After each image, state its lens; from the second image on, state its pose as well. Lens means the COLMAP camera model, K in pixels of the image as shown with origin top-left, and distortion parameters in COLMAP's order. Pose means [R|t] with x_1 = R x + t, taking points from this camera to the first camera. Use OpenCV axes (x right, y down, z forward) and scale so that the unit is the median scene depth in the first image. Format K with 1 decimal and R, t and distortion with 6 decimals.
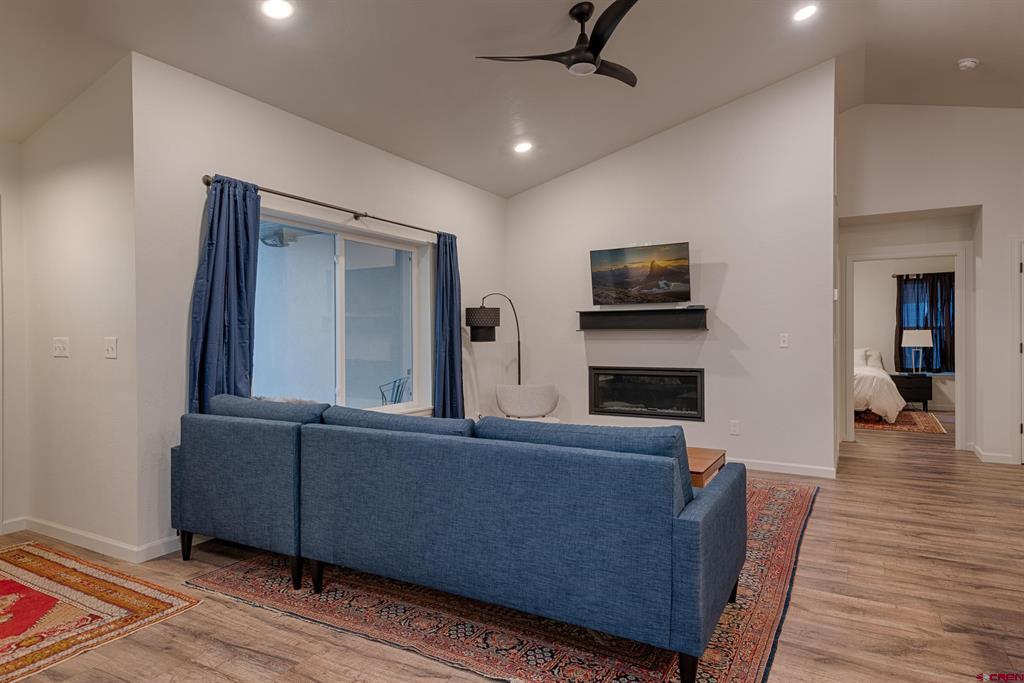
lens RADIAL K [[571.0, 0, 504.7], [0, 571.0, 339.0], [0, 0, 1]] dist [0.019890, -0.000686]
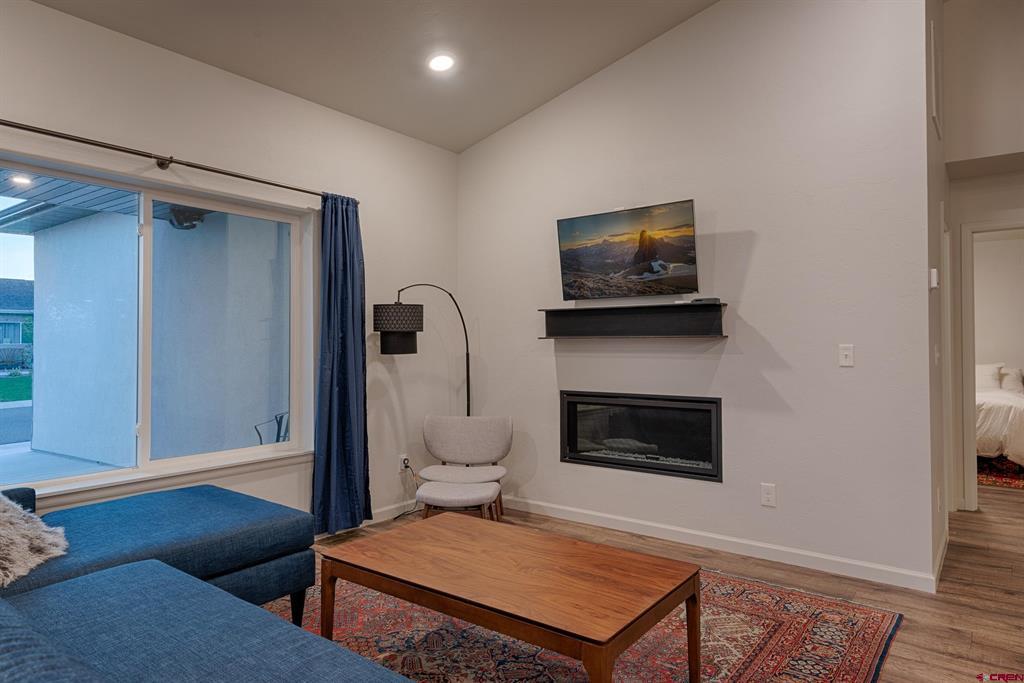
lens RADIAL K [[624.7, 0, 516.6], [0, 624.7, 331.1], [0, 0, 1]] dist [0.003683, 0.000866]
pose [[0.994686, 0.001931, -0.102939, 0.216853], [-0.004554, 0.999671, -0.025258, -0.004529], [0.102857, 0.025592, 0.994367, 0.319533]]
